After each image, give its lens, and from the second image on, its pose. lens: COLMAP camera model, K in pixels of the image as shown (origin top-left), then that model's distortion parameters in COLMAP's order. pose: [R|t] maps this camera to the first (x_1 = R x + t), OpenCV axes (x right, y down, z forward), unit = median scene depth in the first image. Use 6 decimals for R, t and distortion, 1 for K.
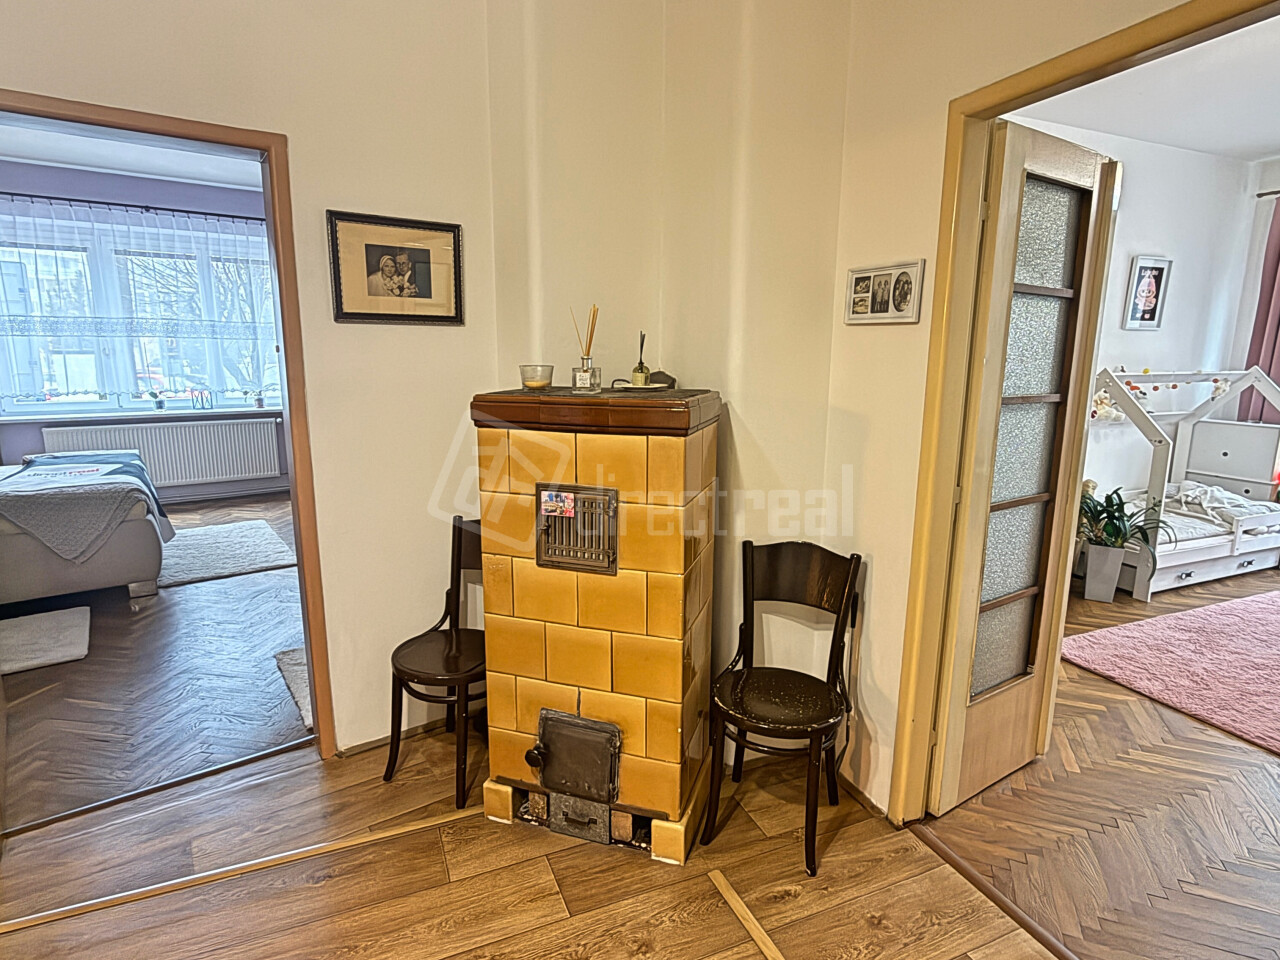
lens RADIAL K [[678.4, 0, 635.1], [0, 678.4, 480.3], [0, 0, 1]] dist [-0.001568, 0.000585]
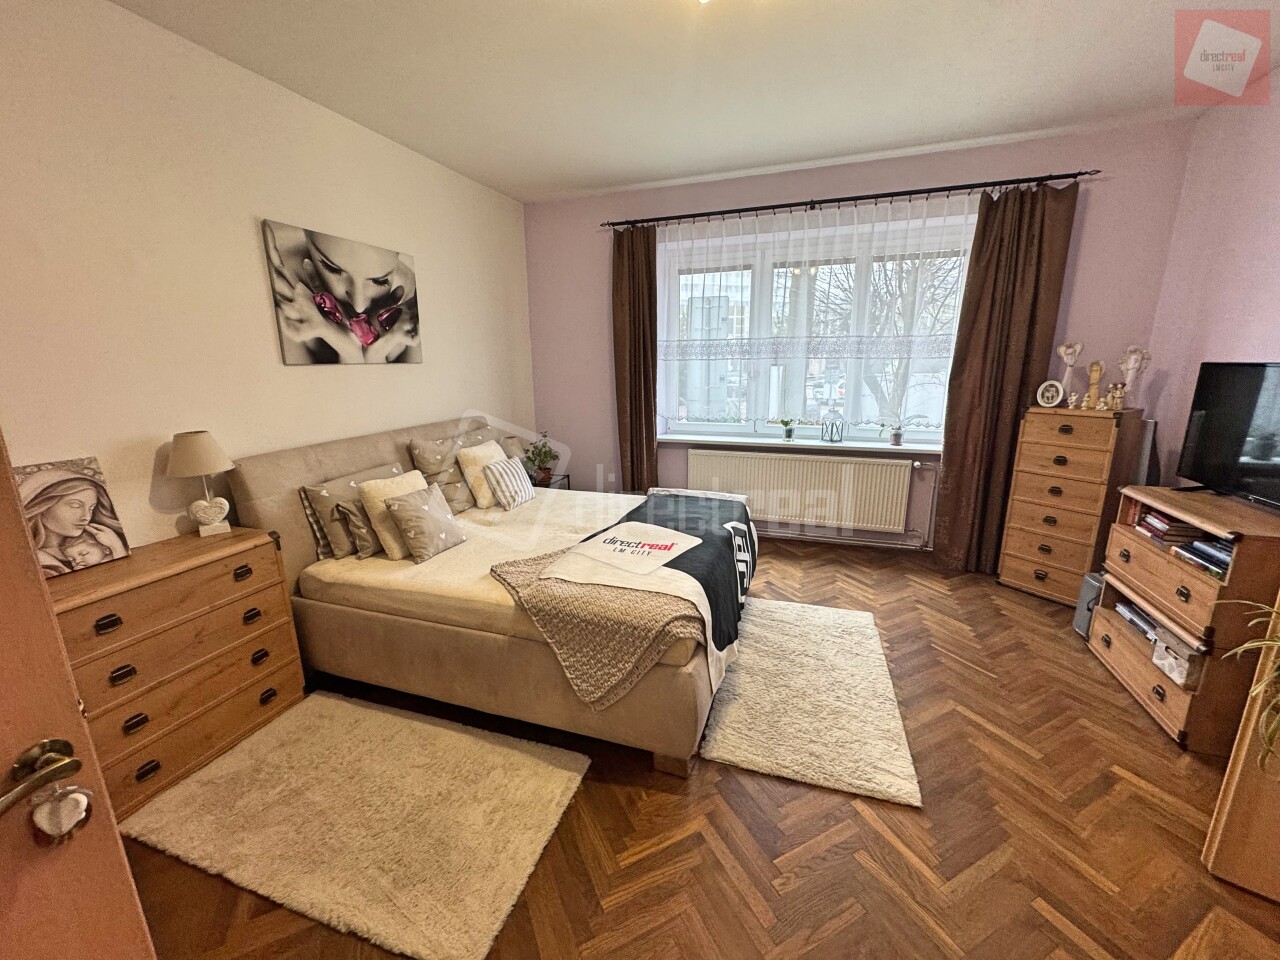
lens RADIAL K [[509.0, 0, 640.1], [0, 509.0, 477.1], [0, 0, 1]] dist [-0.002919, 0.000763]
pose [[0.575257, 0.170967, -0.799906, -0.683358], [-0.139164, 0.984112, 0.110257, -0.265892], [0.806047, 0.047892, 0.589910, 1.152261]]
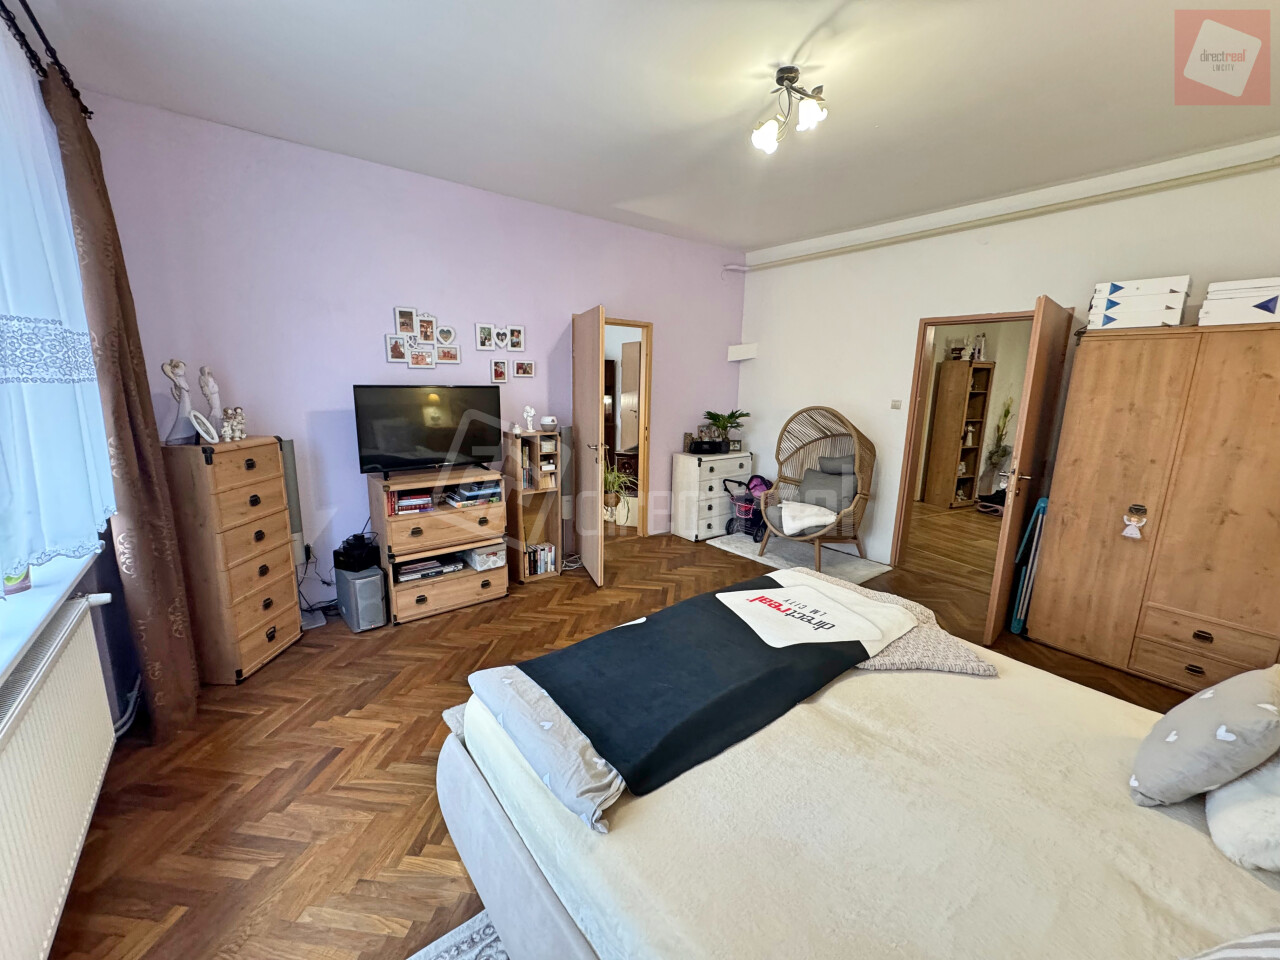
lens RADIAL K [[509.0, 0, 638.7], [0, 509.0, 477.7], [0, 0, 1]] dist [-0.002919, 0.000763]
pose [[-0.049828, -0.202562, 0.978001, -2.220070], [0.169251, 0.963342, 0.208149, -0.449557], [-0.984313, 0.175899, -0.013718, 1.966032]]
